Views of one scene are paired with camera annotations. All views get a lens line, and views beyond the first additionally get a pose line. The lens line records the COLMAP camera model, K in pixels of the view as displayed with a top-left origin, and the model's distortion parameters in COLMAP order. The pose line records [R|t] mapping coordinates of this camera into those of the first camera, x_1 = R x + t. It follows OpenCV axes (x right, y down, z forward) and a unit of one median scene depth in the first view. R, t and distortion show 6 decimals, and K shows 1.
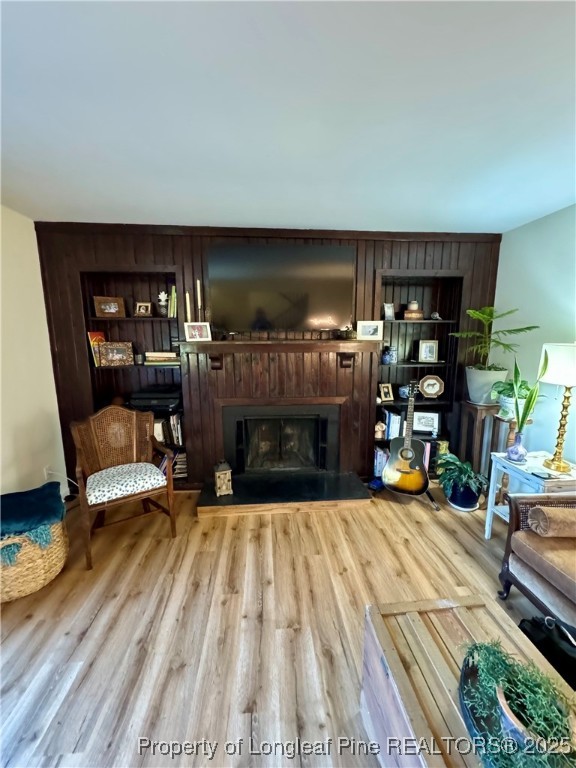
lens RADIAL K [[304.6, 0, 288.0], [0, 304.6, 384.0], [0, 0, 1]] dist [-0.006911, -0.000087]
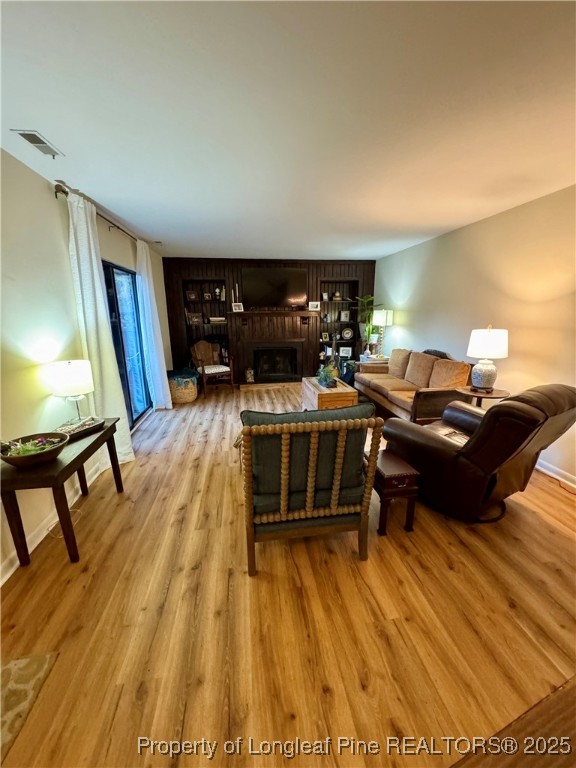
lens RADIAL K [[304.6, 0, 288.0], [0, 304.6, 384.0], [0, 0, 1]] dist [-0.006911, -0.000087]
pose [[0.997816, -0.023721, 0.061653, -0.068776], [0.019189, 0.997141, 0.073087, 0.209139], [-0.063210, -0.071744, 0.995418, -1.156480]]
